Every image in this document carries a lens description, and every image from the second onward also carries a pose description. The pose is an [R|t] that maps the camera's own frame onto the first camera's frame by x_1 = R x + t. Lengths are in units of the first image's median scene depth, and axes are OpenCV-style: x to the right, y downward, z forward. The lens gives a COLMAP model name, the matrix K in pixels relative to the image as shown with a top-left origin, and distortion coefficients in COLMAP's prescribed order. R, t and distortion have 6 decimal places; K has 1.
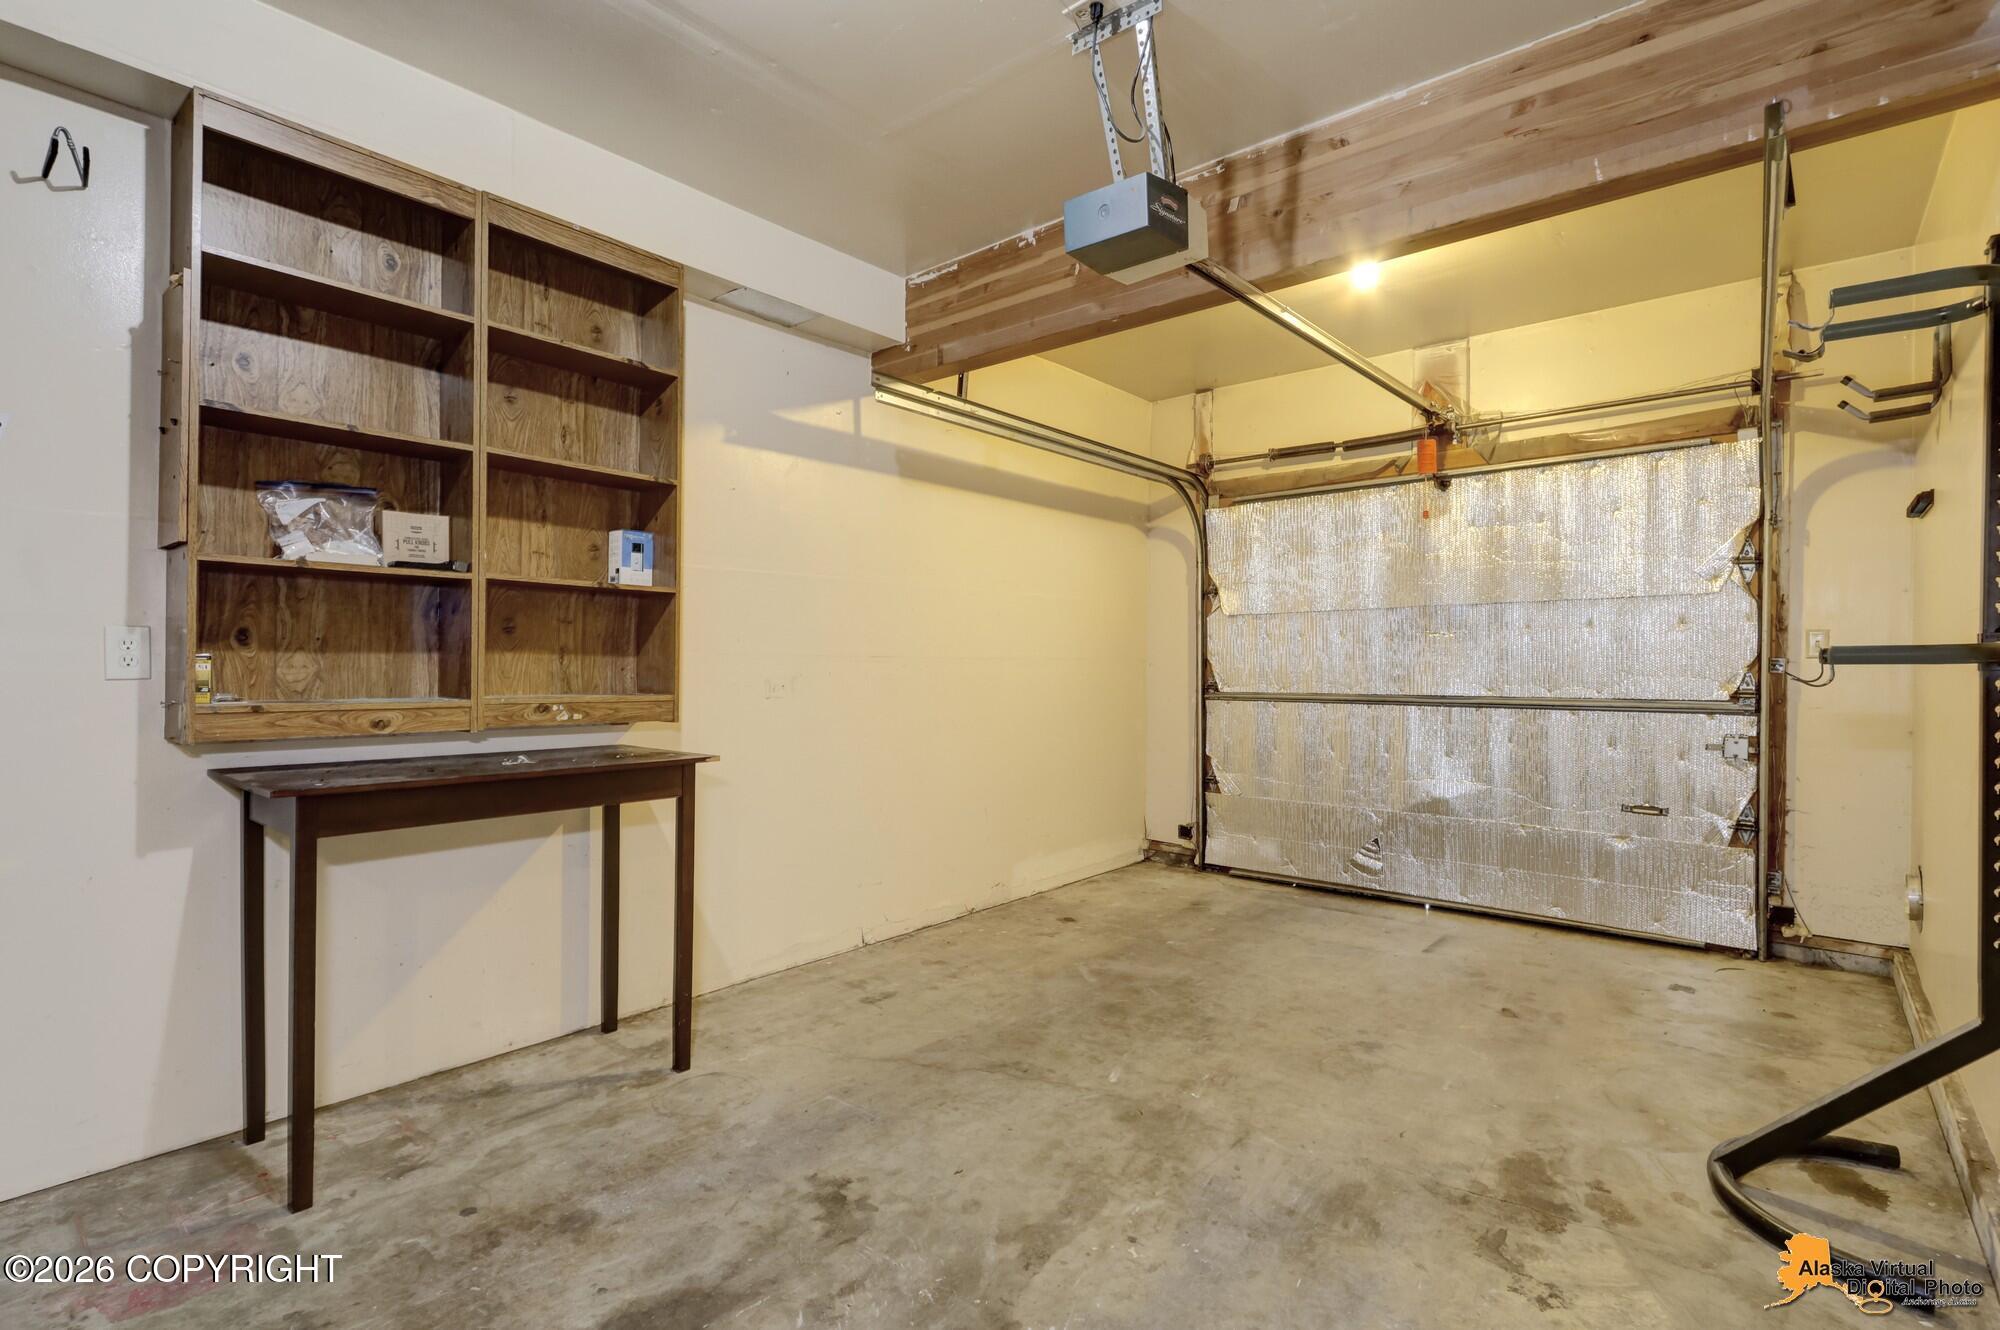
lens RADIAL K [[951.5, 0, 992.7], [0, 951.5, 666.5], [0, 0, 1]] dist [0.008563, -0.000257]
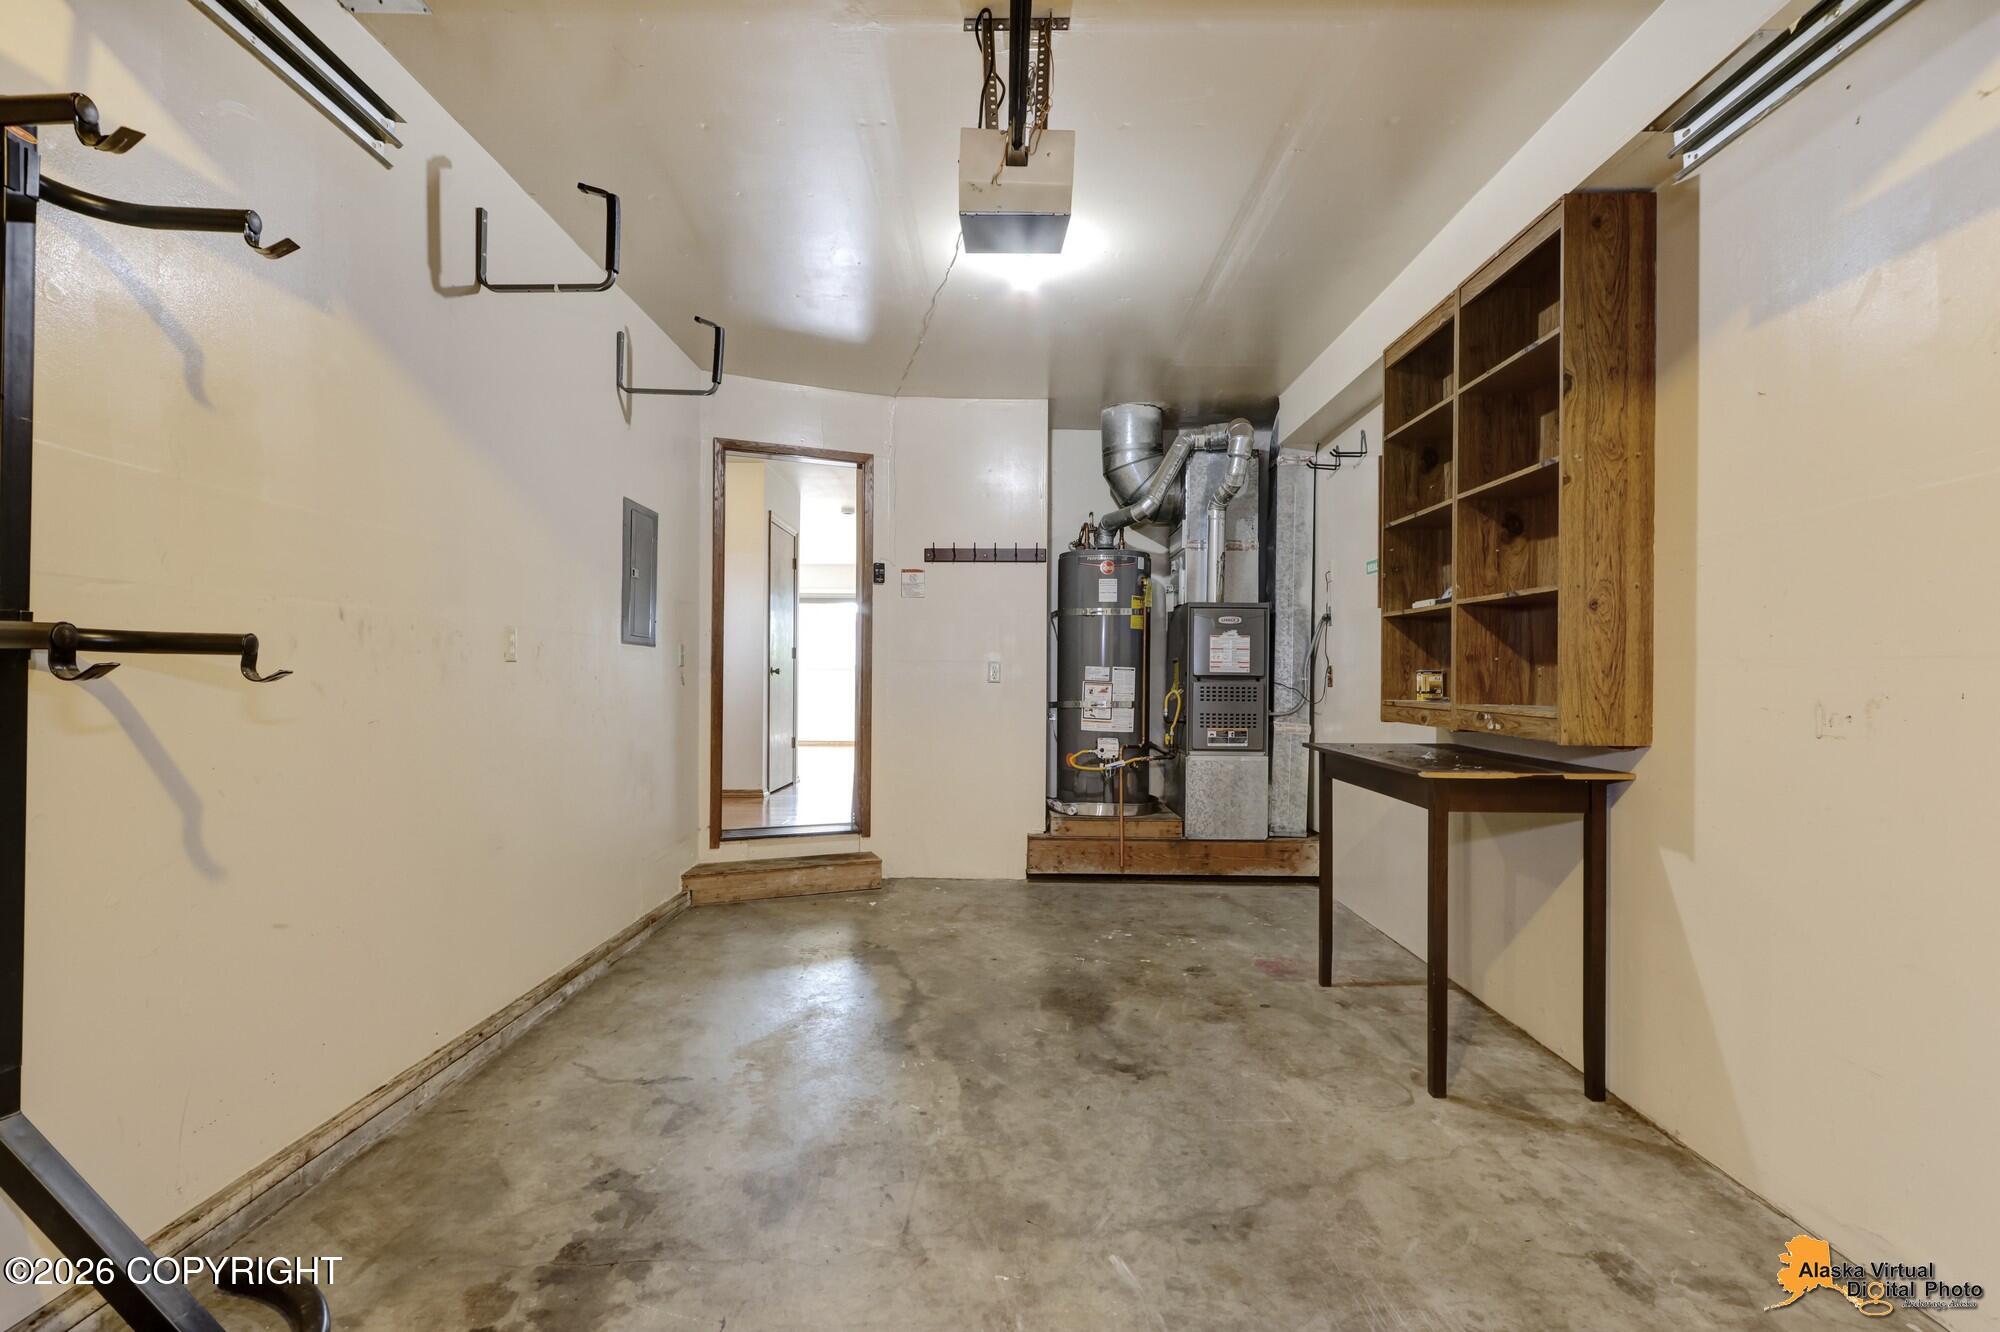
lens RADIAL K [[951.5, 0, 998.0], [0, 951.5, 670.1], [0, 0, 1]] dist [0.008563, -0.000257]
pose [[-0.774934, -0.014380, -0.631878, 0.771031], [-0.013843, 0.999887, -0.005778, 0.006034], [0.631890, 0.004270, -0.775046, 1.784223]]
